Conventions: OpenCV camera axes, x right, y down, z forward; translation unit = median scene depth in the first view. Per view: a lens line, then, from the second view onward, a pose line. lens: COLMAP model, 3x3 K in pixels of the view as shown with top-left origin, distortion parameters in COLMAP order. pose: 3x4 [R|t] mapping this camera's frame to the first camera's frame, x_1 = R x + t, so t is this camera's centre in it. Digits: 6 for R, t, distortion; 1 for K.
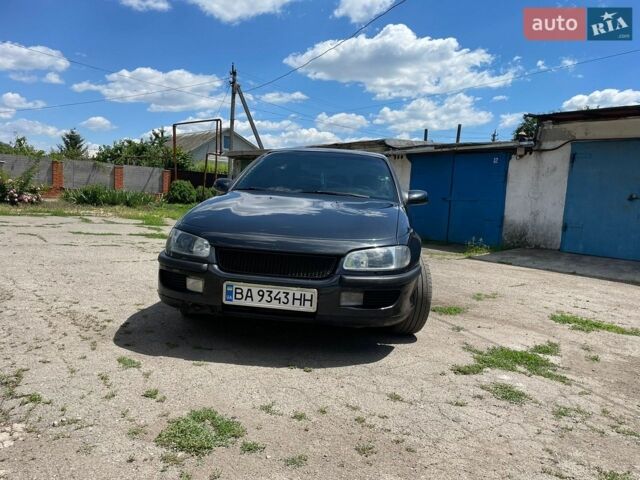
lens RADIAL K [[485.8, 0, 306.1], [0, 485.8, 241.7], [0, 0, 1]] dist [0.080007, -0.118031]
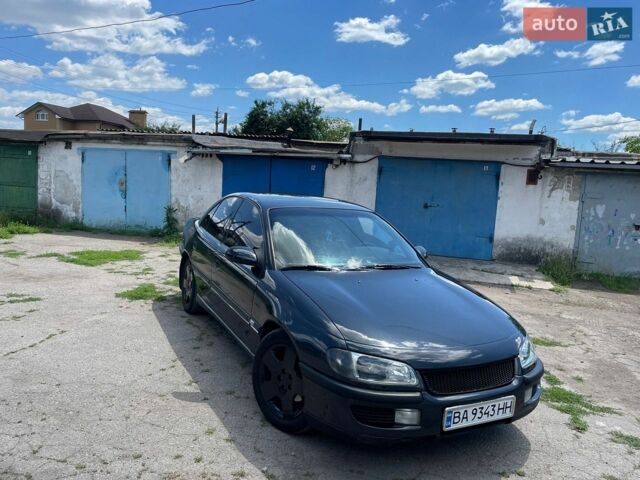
lens RADIAL K [[485.8, 0, 306.1], [0, 485.8, 241.7], [0, 0, 1]] dist [0.080007, -0.118031]
pose [[0.829628, -0.080384, 0.552499, -0.263725], [0.042255, 0.995783, 0.081428, -0.098270], [-0.556715, -0.044209, 0.829526, 0.106697]]
